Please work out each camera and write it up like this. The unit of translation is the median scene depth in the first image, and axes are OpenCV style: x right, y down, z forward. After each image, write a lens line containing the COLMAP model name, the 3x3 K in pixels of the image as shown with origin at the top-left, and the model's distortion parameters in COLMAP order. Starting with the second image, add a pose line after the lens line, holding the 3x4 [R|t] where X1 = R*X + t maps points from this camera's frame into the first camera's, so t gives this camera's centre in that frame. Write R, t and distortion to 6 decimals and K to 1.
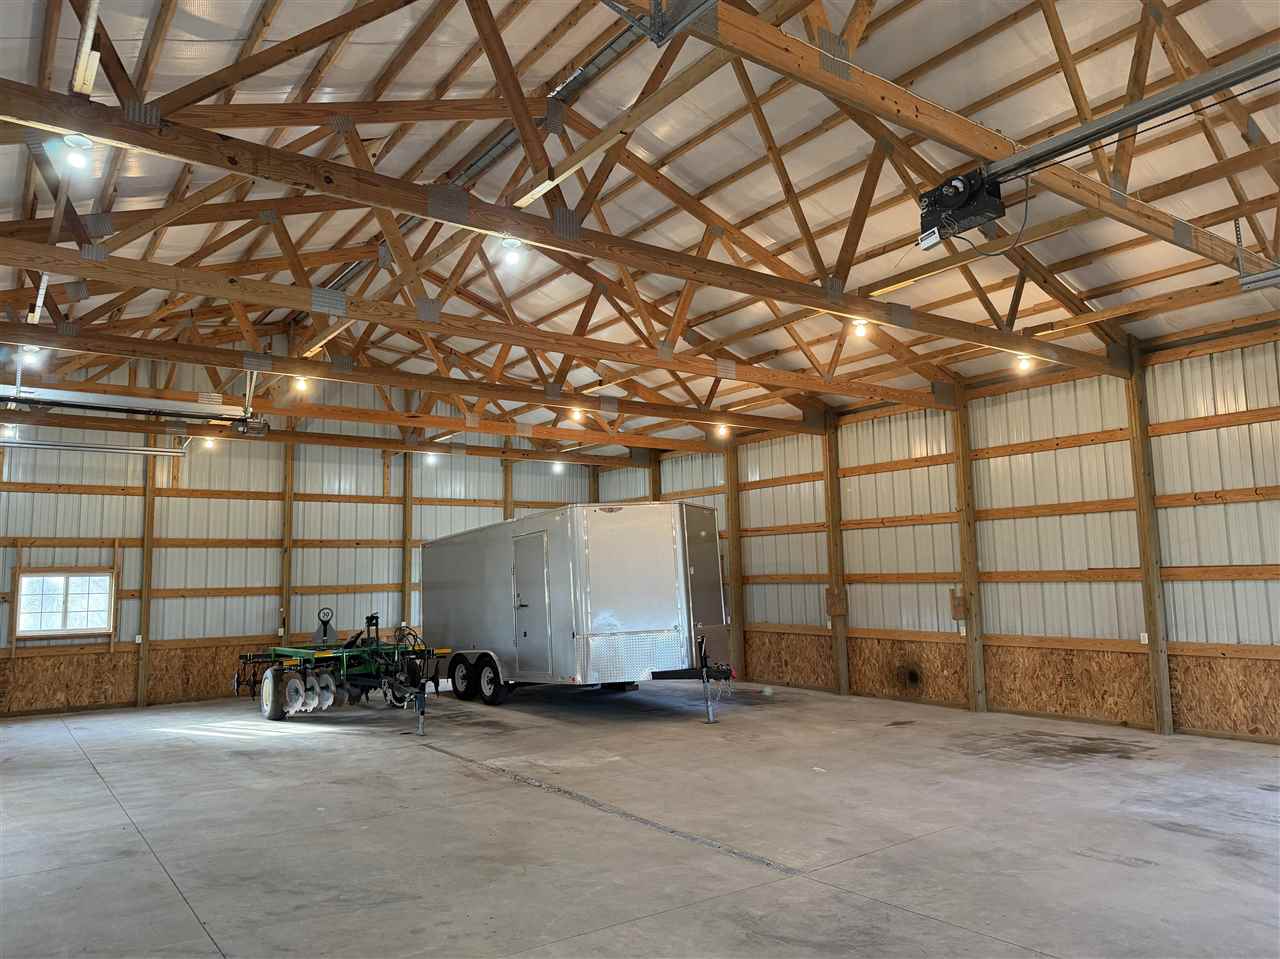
lens RADIAL K [[888.8, 0, 641.6], [0, 888.8, 477.2], [0, 0, 1]] dist [0.076798, -0.101710]
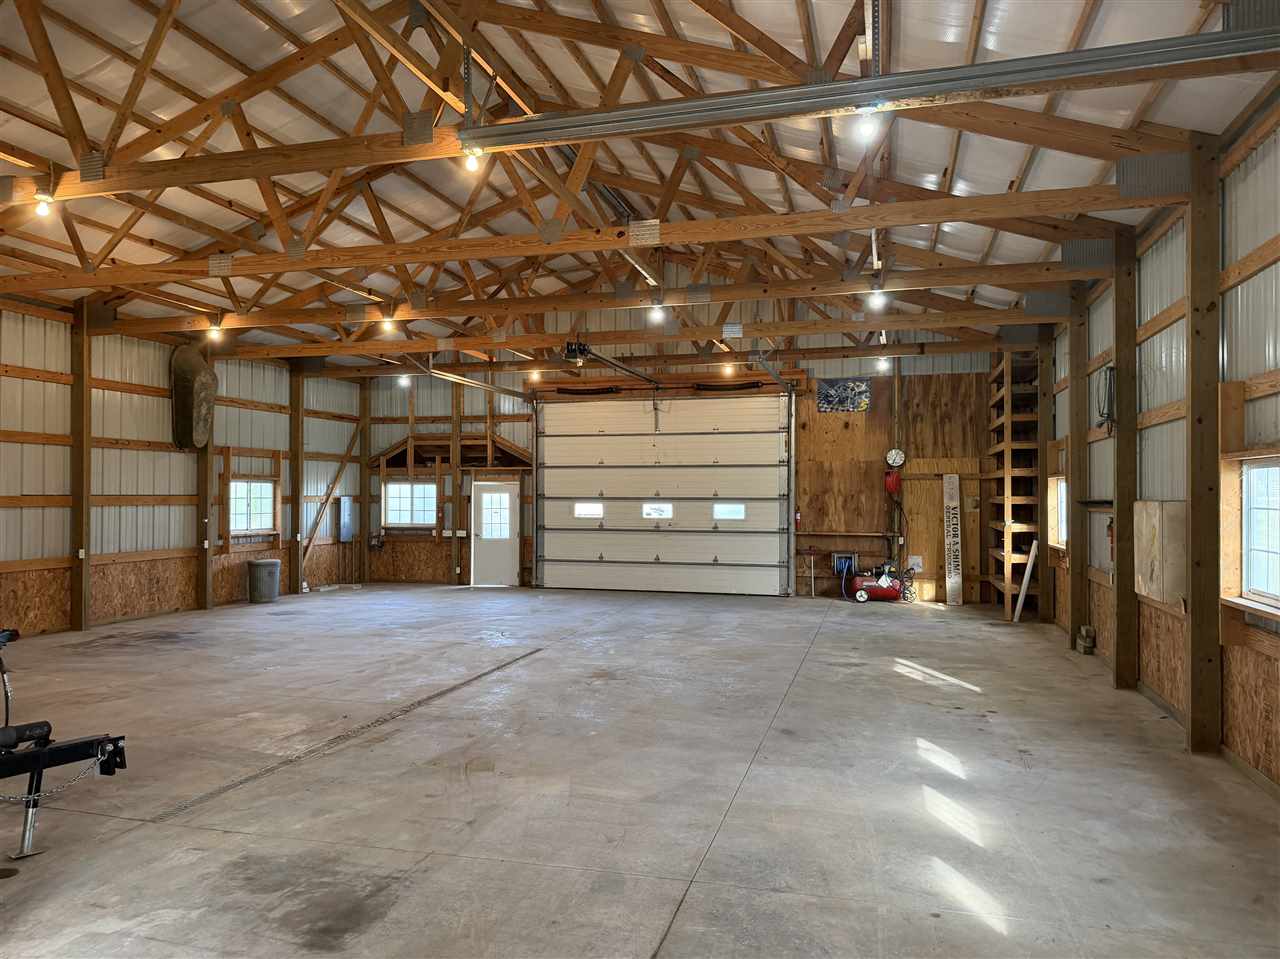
lens RADIAL K [[888.8, 0, 641.6], [0, 888.8, 477.2], [0, 0, 1]] dist [0.076798, -0.101710]
pose [[-0.621256, 0.034256, 0.782858, -0.910919], [-0.079690, 0.991103, -0.106608, 0.157574], [-0.779545, -0.128617, -0.612999, 1.258429]]
